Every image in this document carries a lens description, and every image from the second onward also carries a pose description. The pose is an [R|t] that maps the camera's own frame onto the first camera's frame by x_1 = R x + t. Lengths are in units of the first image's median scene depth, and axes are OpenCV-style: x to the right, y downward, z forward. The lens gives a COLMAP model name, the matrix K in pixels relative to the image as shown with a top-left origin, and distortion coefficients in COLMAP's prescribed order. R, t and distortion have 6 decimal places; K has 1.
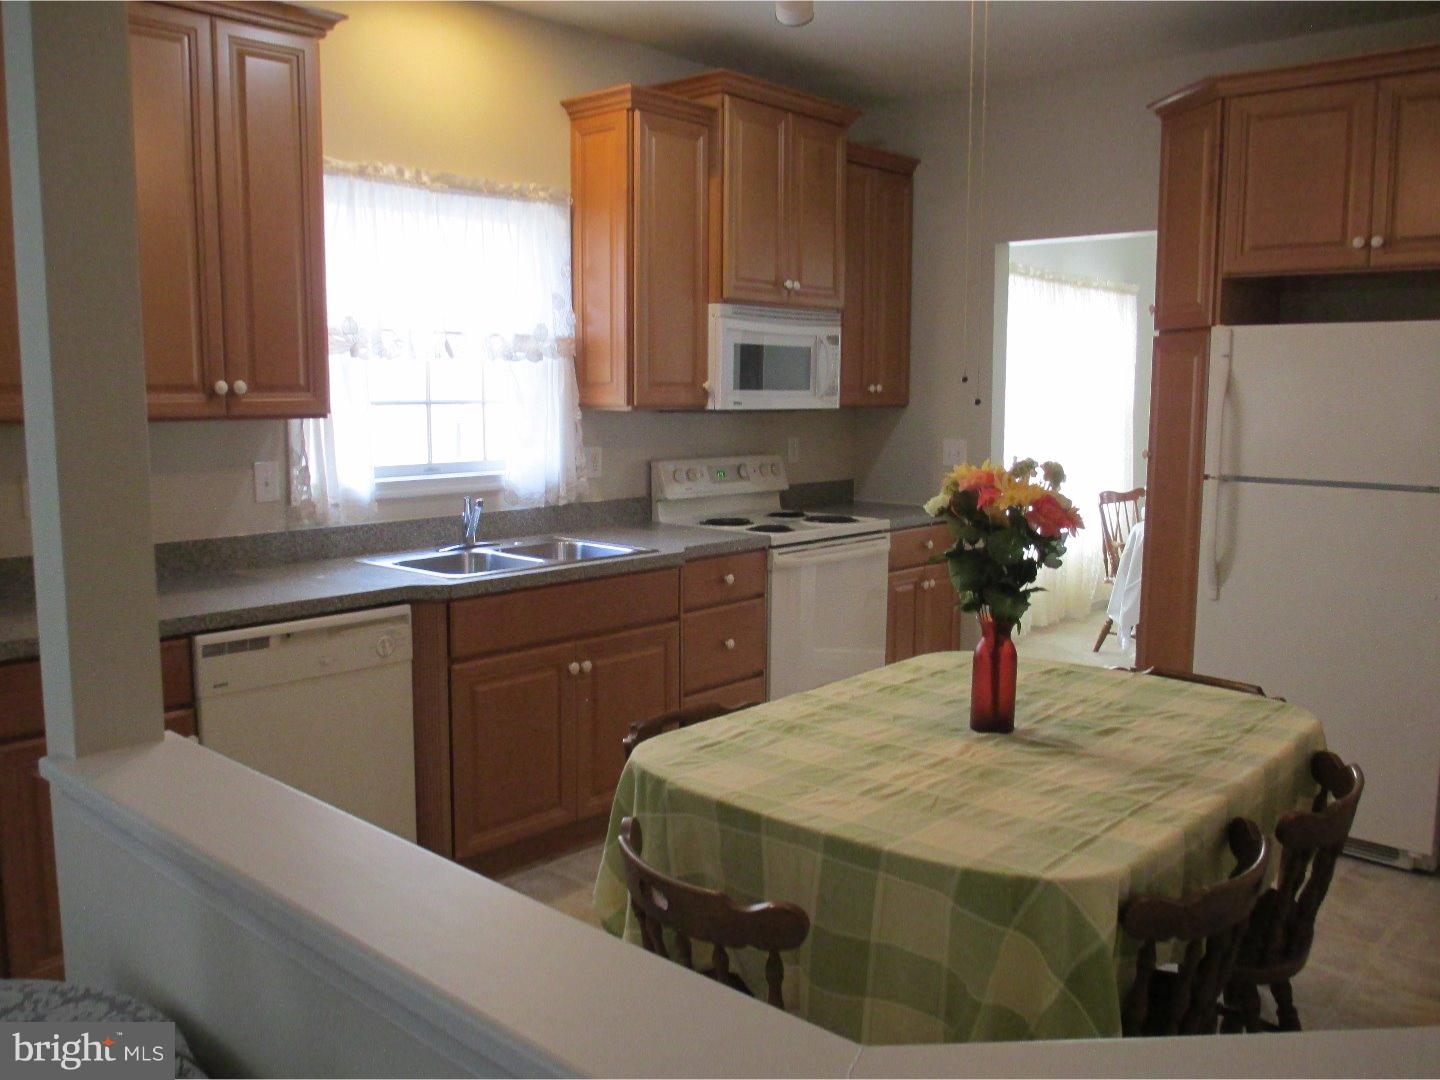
lens RADIAL K [[1223.8, 0, 719.4], [0, 1223.8, 543.0], [0, 0, 1]] dist [-0.066094, 0.049313]
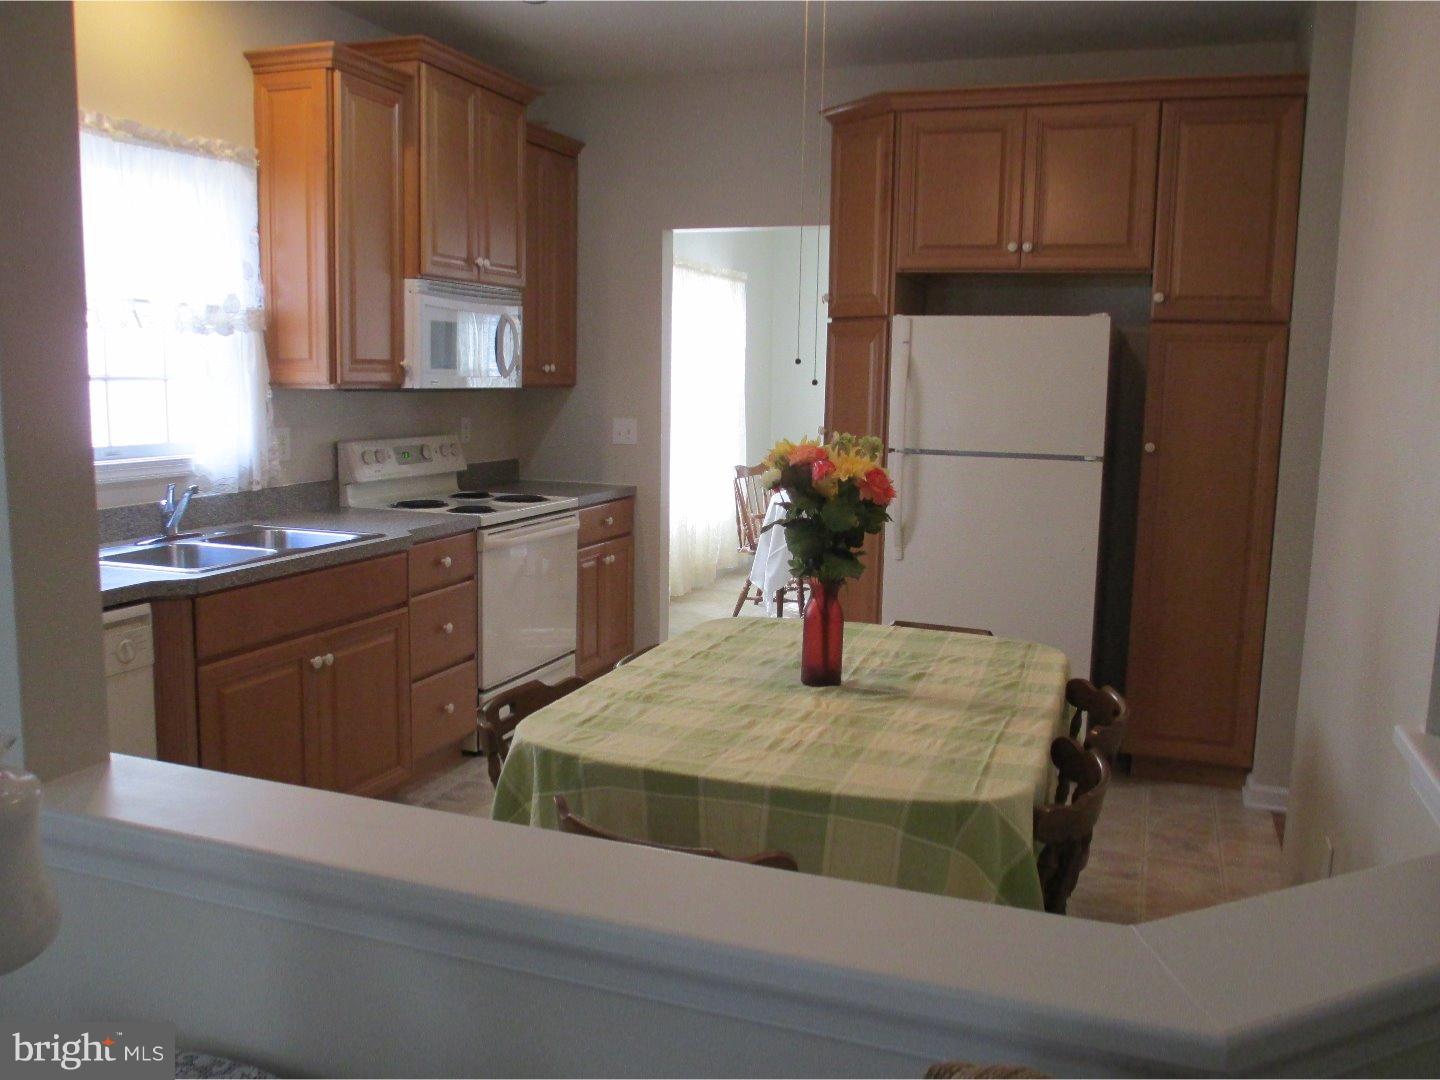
lens RADIAL K [[1223.8, 0, 720.6], [0, 1223.8, 546.6], [0, 0, 1]] dist [-0.066094, 0.049313]
pose [[0.926384, -0.040346, 0.374412, -0.158034], [0.033291, 0.999126, 0.025295, 0.000125], [-0.375105, -0.010968, 0.926917, 0.013080]]
